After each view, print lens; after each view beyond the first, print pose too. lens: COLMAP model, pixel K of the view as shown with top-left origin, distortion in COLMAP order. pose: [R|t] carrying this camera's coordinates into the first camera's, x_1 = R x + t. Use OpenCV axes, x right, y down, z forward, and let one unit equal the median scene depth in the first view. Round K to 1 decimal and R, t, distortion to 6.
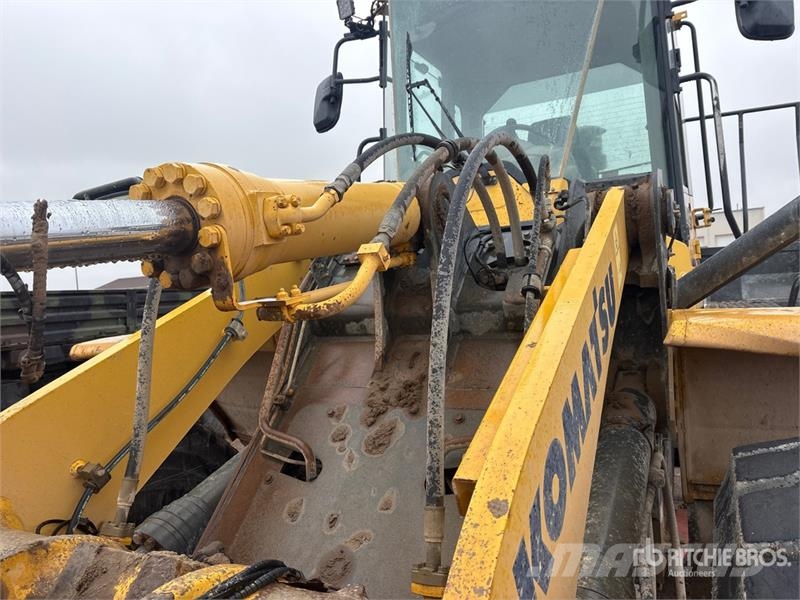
lens RADIAL K [[589.1, 0, 399.6], [0, 589.1, 296.5], [0, 0, 1]] dist [0.066432, -0.070383]
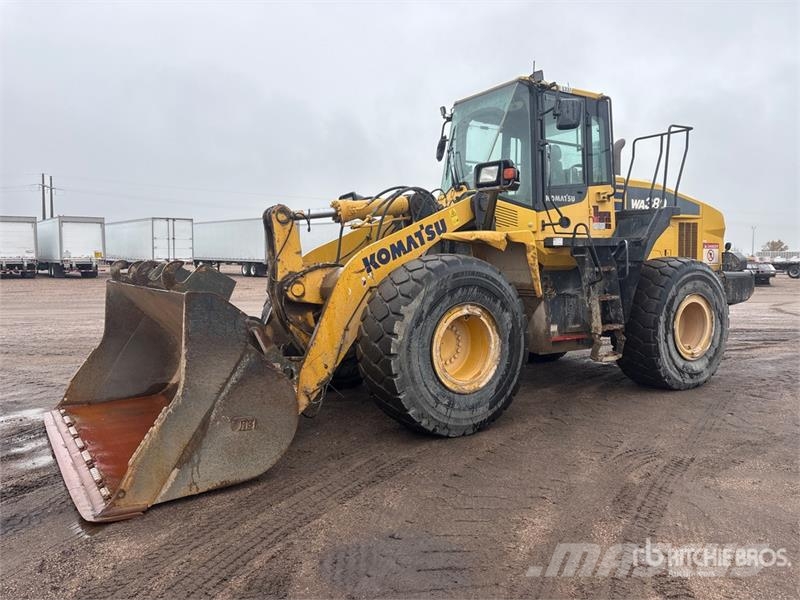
lens RADIAL K [[587.3, 0, 400.0], [0, 587.3, 300.0], [0, 0, 1]] dist [0.068862, -0.167280]
pose [[0.862211, 0.077017, -0.500660, 1.876248], [-0.033098, 0.994828, 0.096035, 0.100950], [0.505467, -0.066232, 0.860300, -2.225402]]
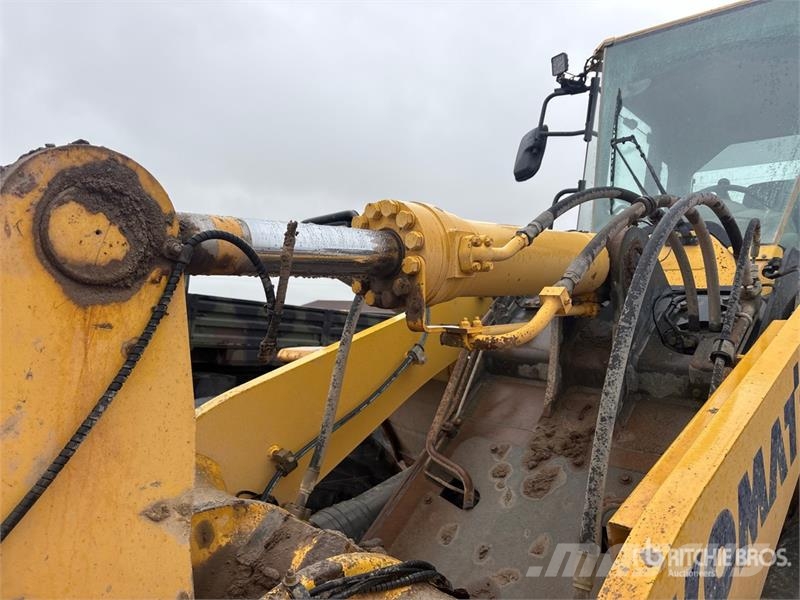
lens RADIAL K [[585.5, 0, 409.2], [0, 585.5, 298.2], [0, 0, 1]] dist [0.056505, -0.065736]
pose [[0.951096, 0.118634, -0.285206, 0.004300], [-0.138664, 0.989025, -0.051019, 0.012526], [0.276023, 0.088071, 0.957108, -0.047463]]
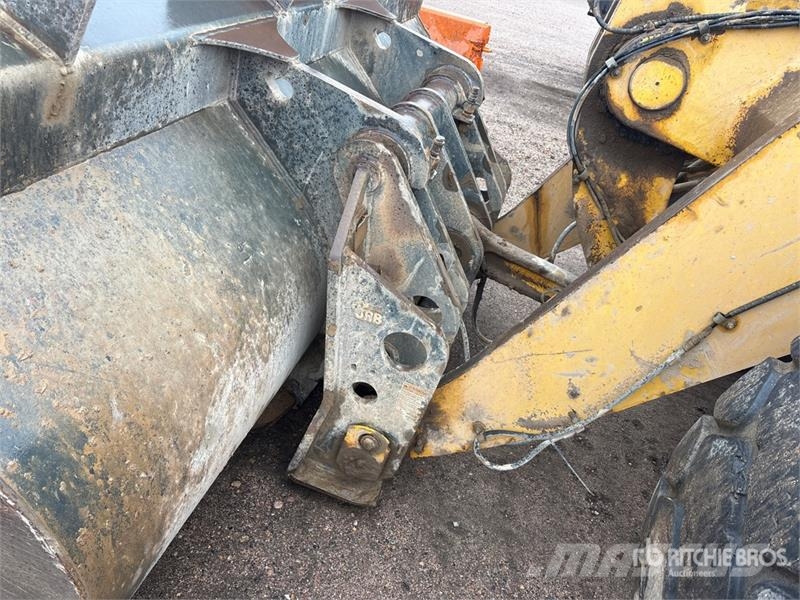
lens RADIAL K [[589.1, 0, 399.6], [0, 589.1, 296.5], [0, 0, 1]] dist [0.066432, -0.070383]
pose [[0.157174, 0.636104, -0.755426, 0.556048], [-0.231441, 0.767356, 0.597996, 0.178133], [0.960068, 0.080847, 0.267829, -0.281372]]
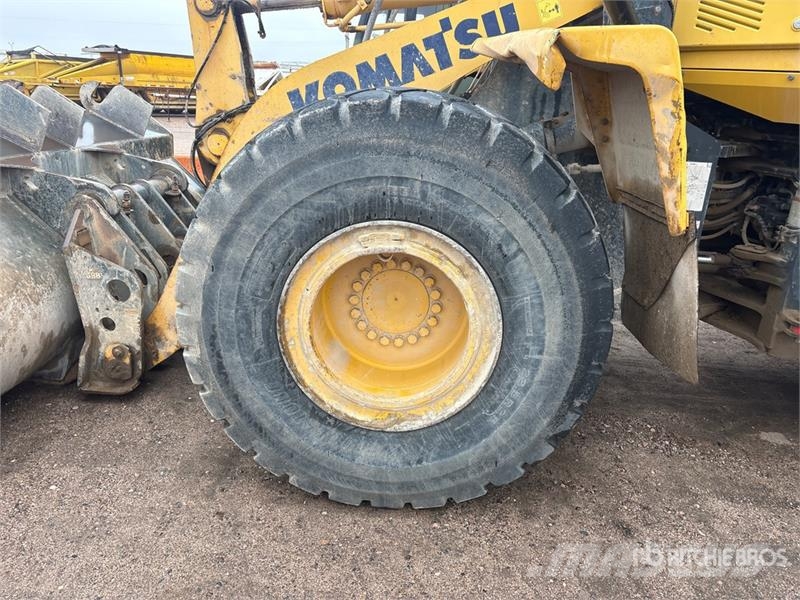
lens RADIAL K [[589.1, 0, 399.6], [0, 589.1, 296.5], [0, 0, 1]] dist [0.066432, -0.070383]
pose [[0.382209, 0.365688, -0.848639, 1.719410], [-0.064520, 0.926685, 0.370260, 0.091390], [0.921821, -0.086763, 0.377781, 0.064204]]
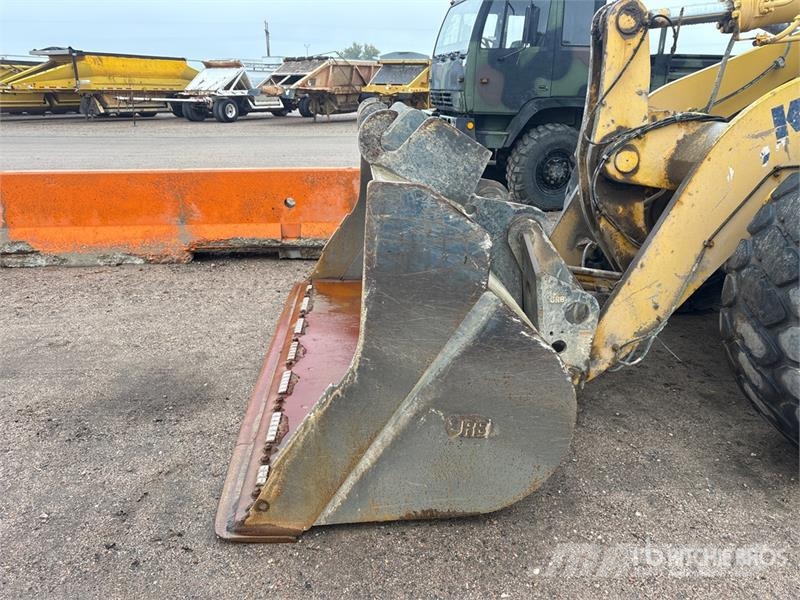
lens RADIAL K [[585.5, 0, 409.2], [0, 585.5, 298.2], [0, 0, 1]] dist [0.056505, -0.065736]
pose [[0.508028, 0.347007, -0.788348, 1.024435], [-0.046912, 0.925046, 0.376946, 0.107170], [0.860062, -0.154516, 0.486229, -1.269577]]
